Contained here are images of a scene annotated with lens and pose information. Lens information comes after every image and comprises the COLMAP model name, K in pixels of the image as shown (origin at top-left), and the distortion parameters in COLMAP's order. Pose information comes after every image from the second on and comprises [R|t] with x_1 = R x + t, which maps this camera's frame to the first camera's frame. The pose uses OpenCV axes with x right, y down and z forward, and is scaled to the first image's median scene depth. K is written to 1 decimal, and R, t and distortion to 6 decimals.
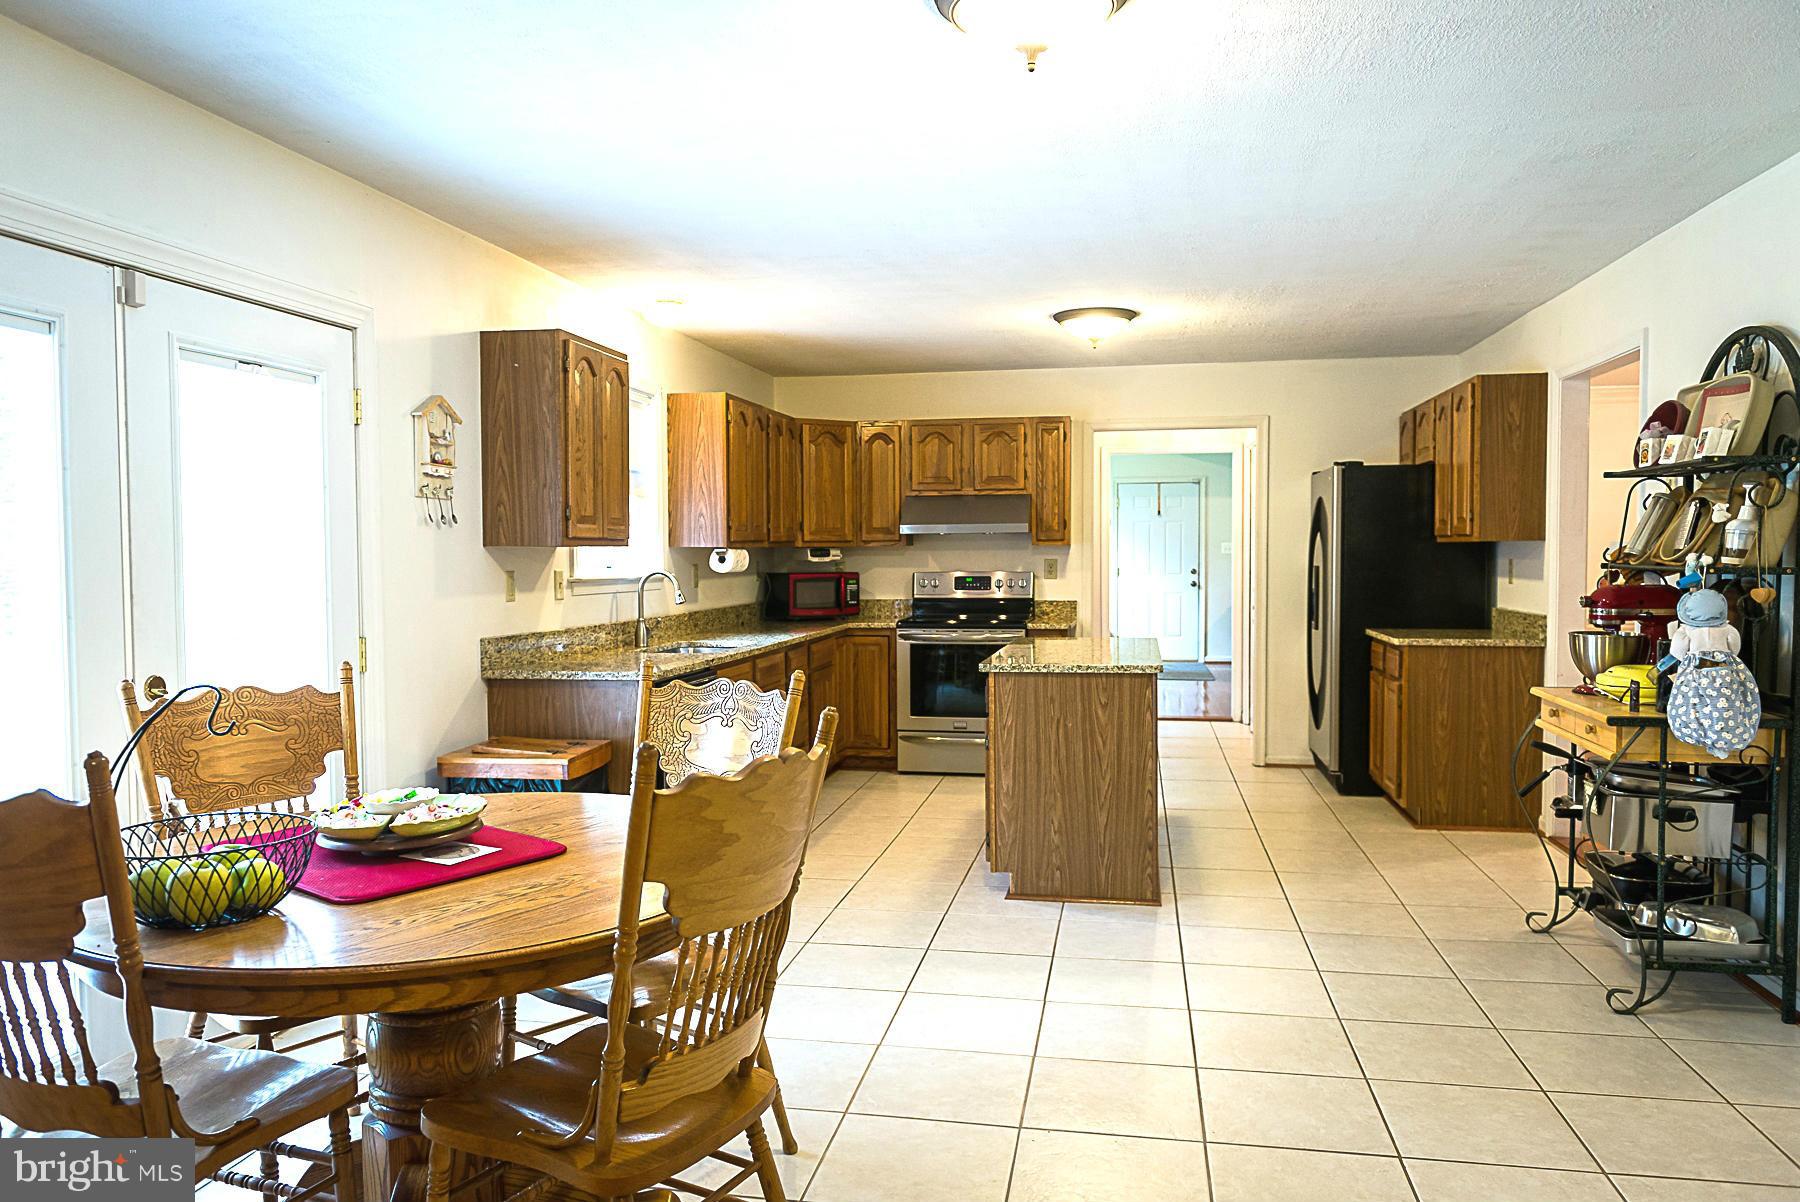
lens RADIAL K [[1255.2, 0, 895.2], [0, 1255.2, 603.9], [0, 0, 1]] dist [0.000122, -0.008578]
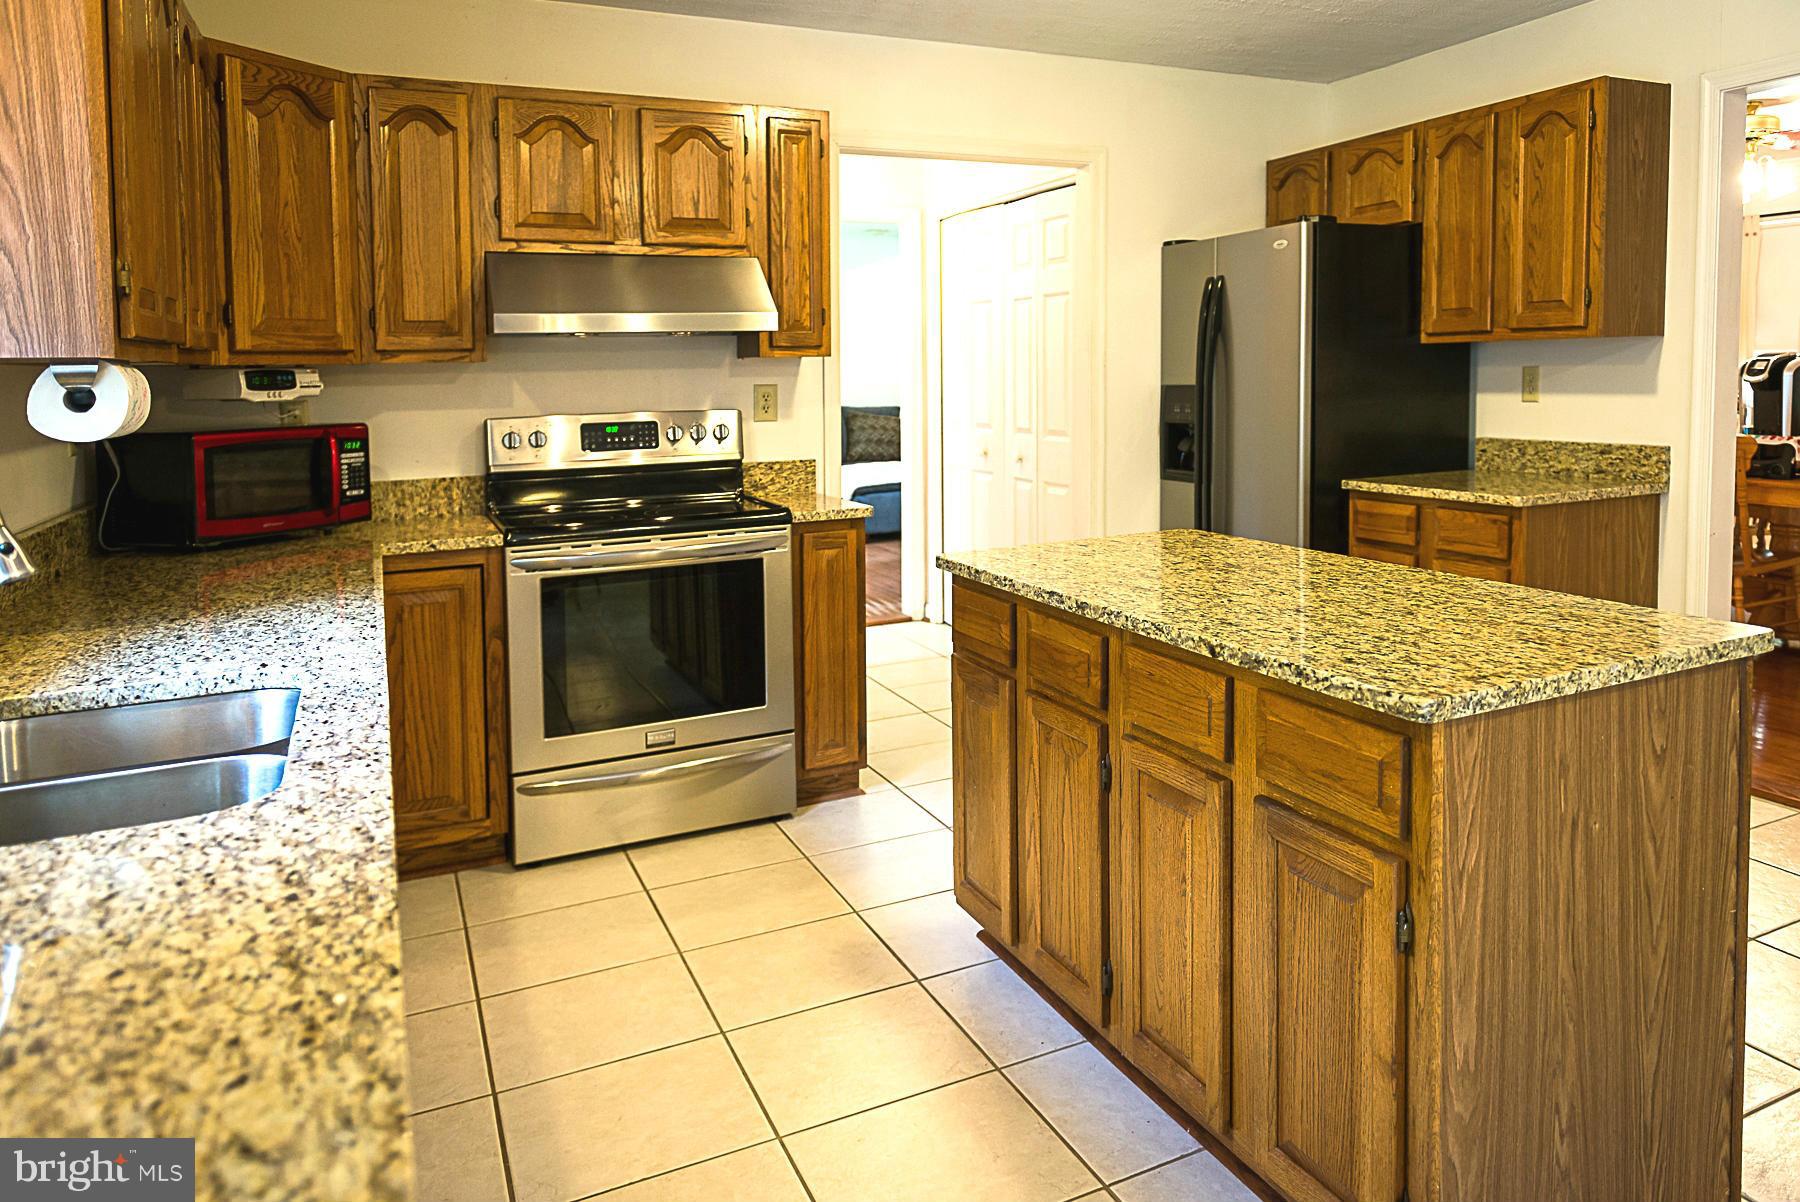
lens RADIAL K [[1255.2, 0, 1029.7], [0, 1255.2, 424.2], [0, 0, 1]] dist [0.000122, -0.008578]
pose [[0.770714, -0.040500, 0.635892, -0.134787], [0.046291, 0.998900, 0.007515, -0.018179], [-0.635497, 0.023644, 0.771741, 0.539345]]
